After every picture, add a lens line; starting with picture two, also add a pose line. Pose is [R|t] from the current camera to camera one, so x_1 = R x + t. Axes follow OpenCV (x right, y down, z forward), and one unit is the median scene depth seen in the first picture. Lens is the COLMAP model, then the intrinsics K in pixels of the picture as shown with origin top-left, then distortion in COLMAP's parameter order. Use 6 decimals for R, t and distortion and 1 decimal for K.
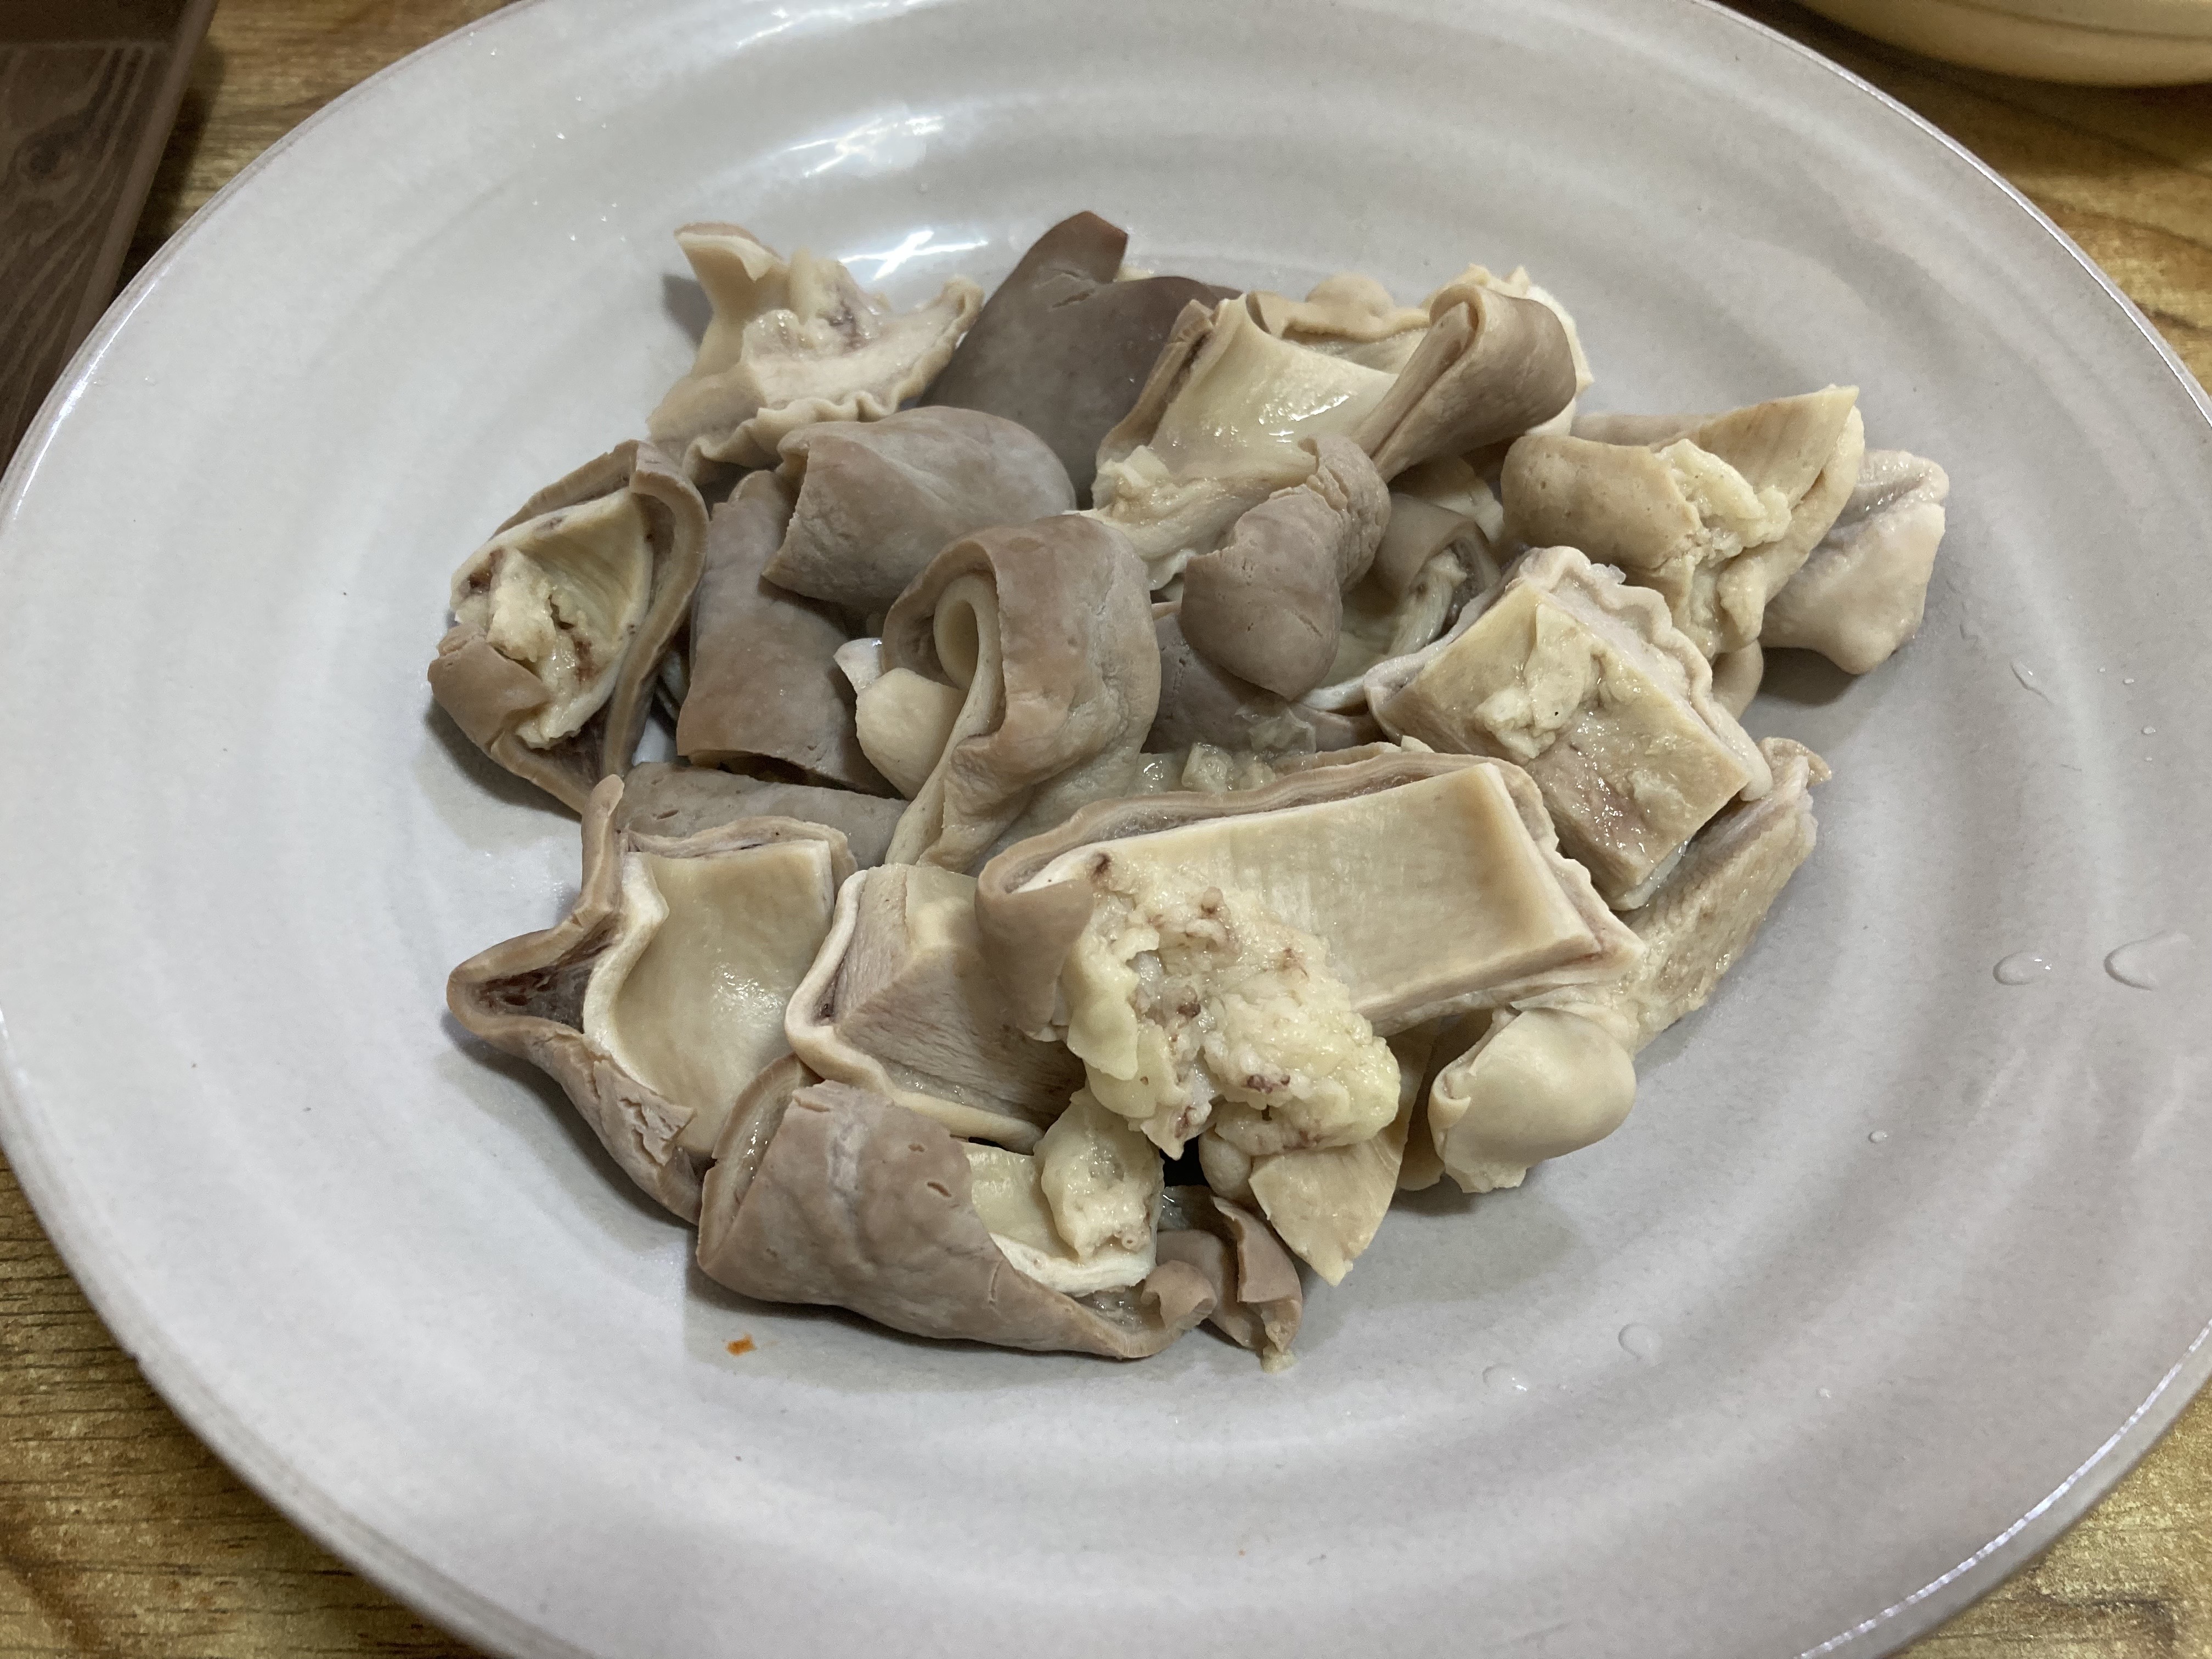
lens RADIAL K [[1954.5, 0, 1106.0], [0, 1954.5, 829.5], [0, 0, 1]] dist [0.005489, 0.000738]
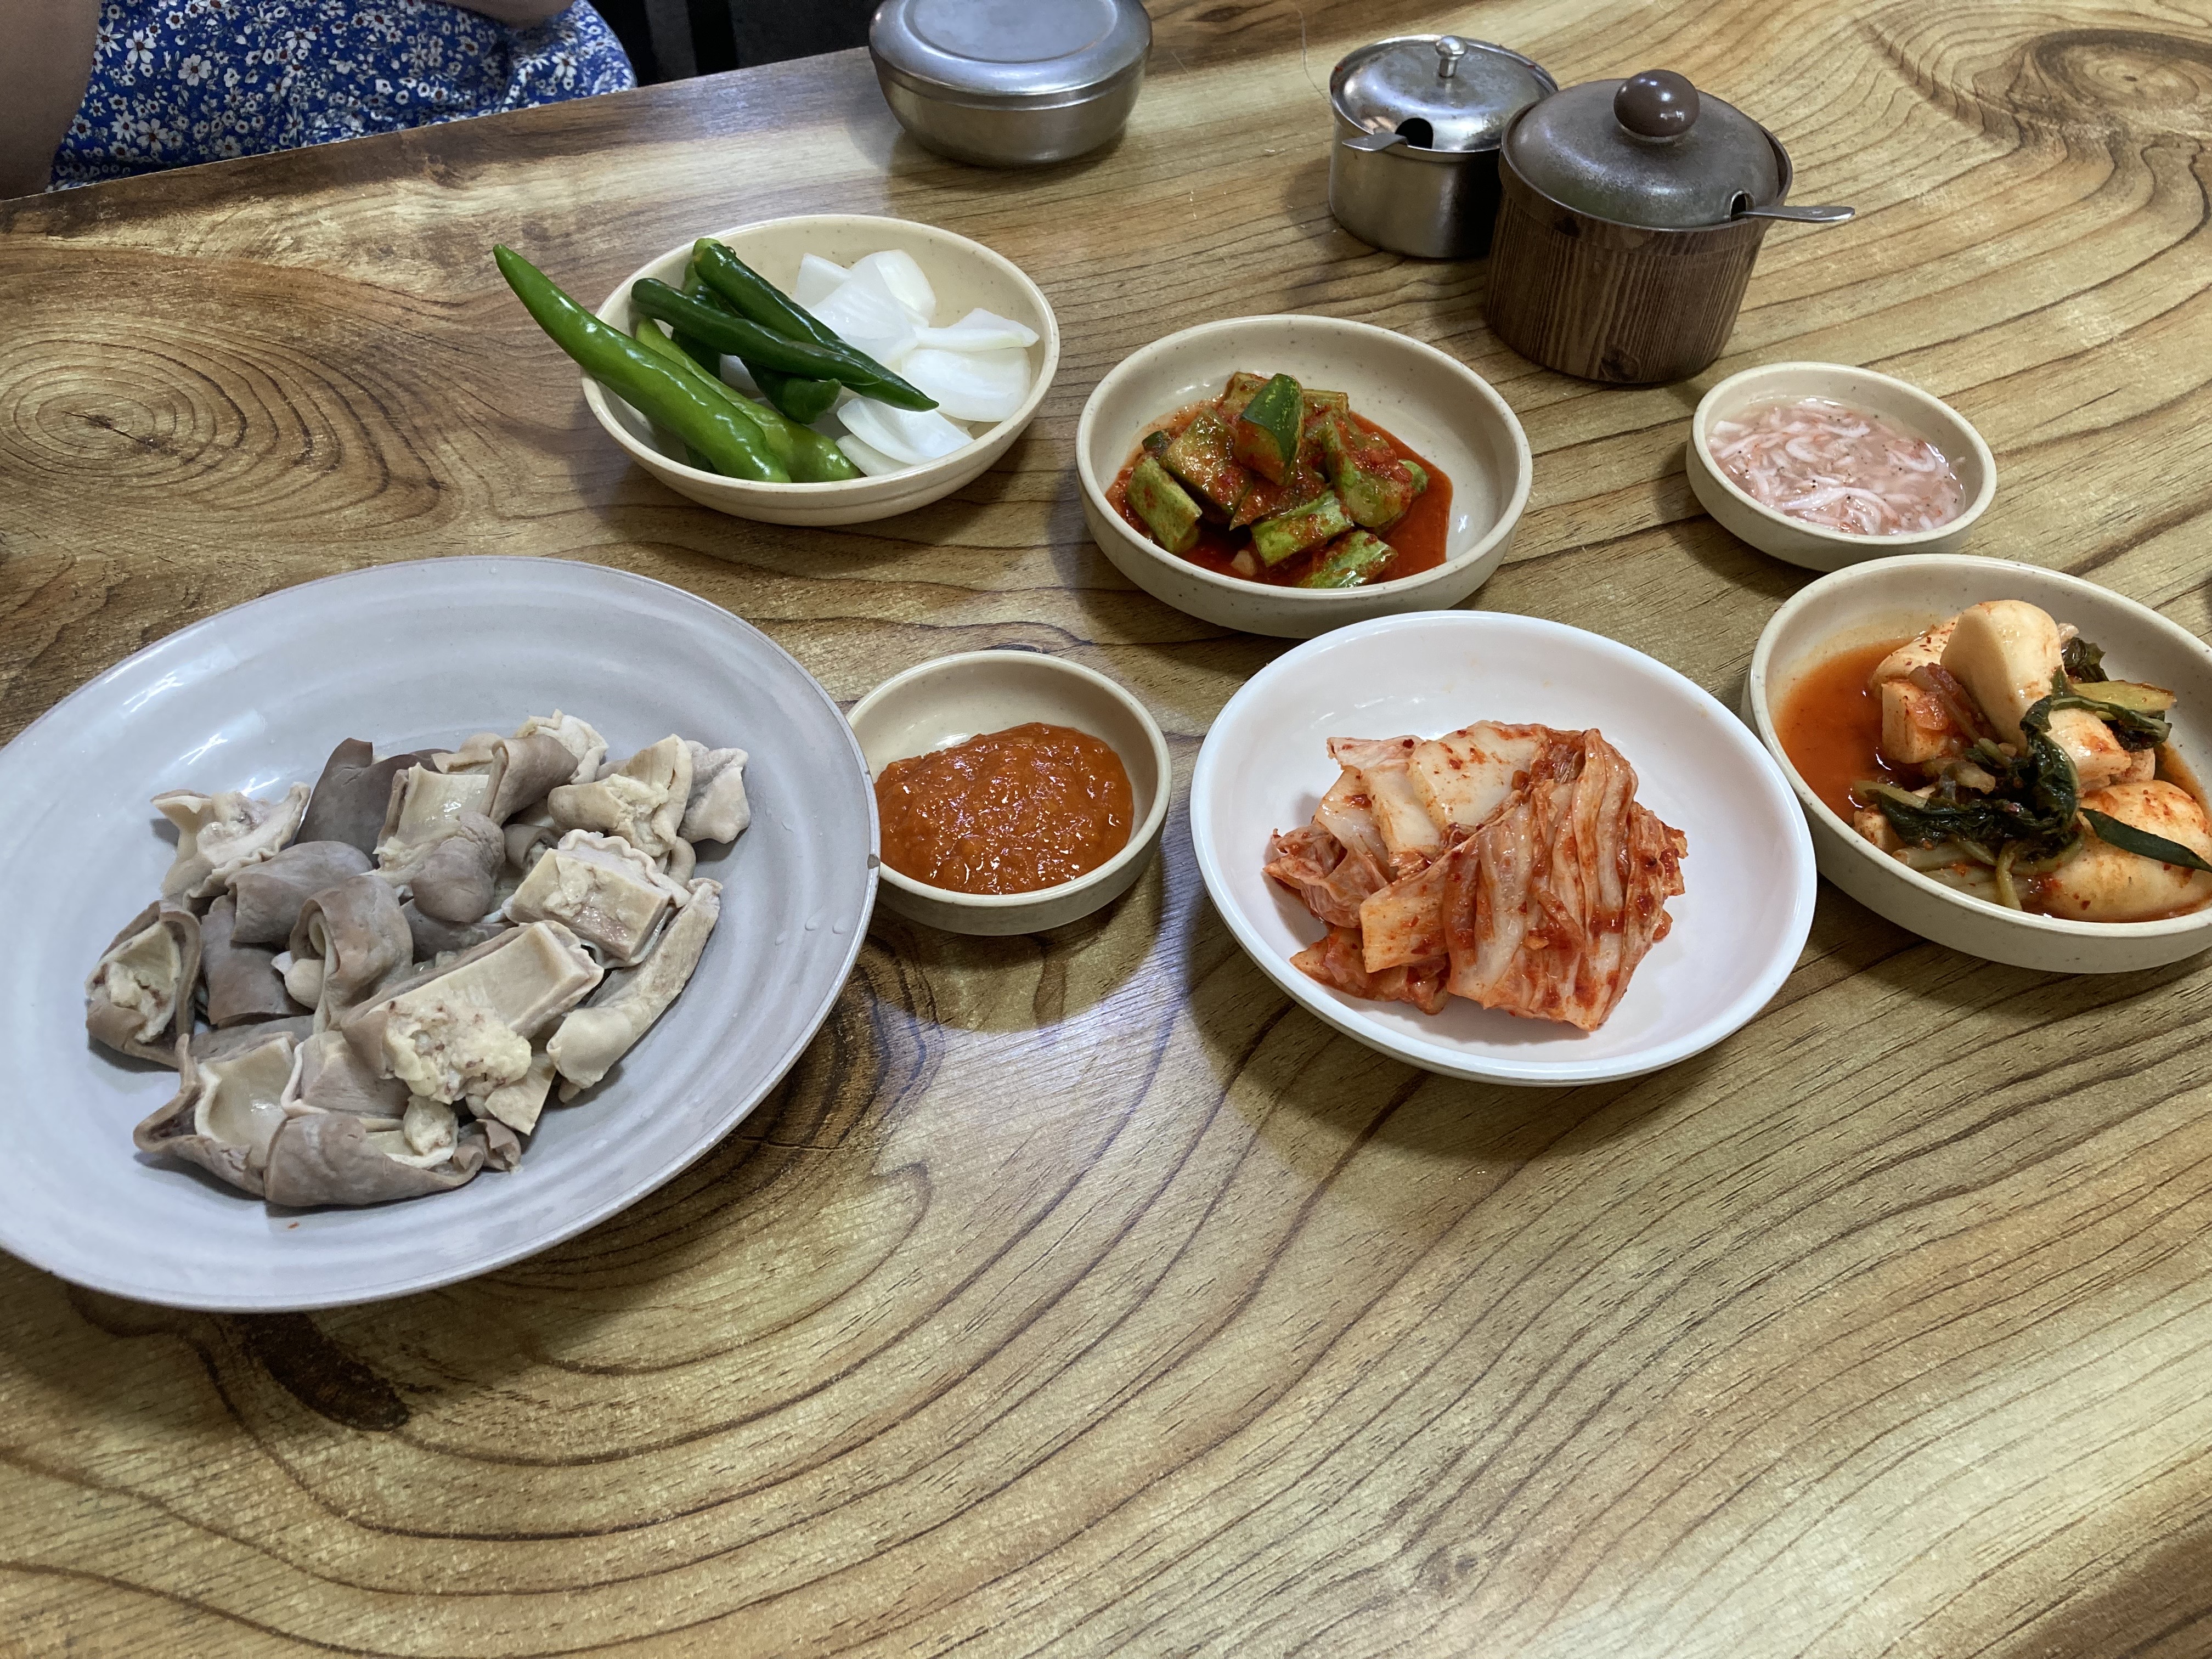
lens RADIAL K [[1668.0, 0, 1100.8], [0, 1668.0, 761.0], [0, 0, 1]] dist [-0.086052, 0.061304]
pose [[0.915512, -0.270793, 0.297504, 0.248931], [0.315510, 0.942124, -0.113383, 0.215161], [-0.249582, 0.197669, 0.947964, -1.131795]]
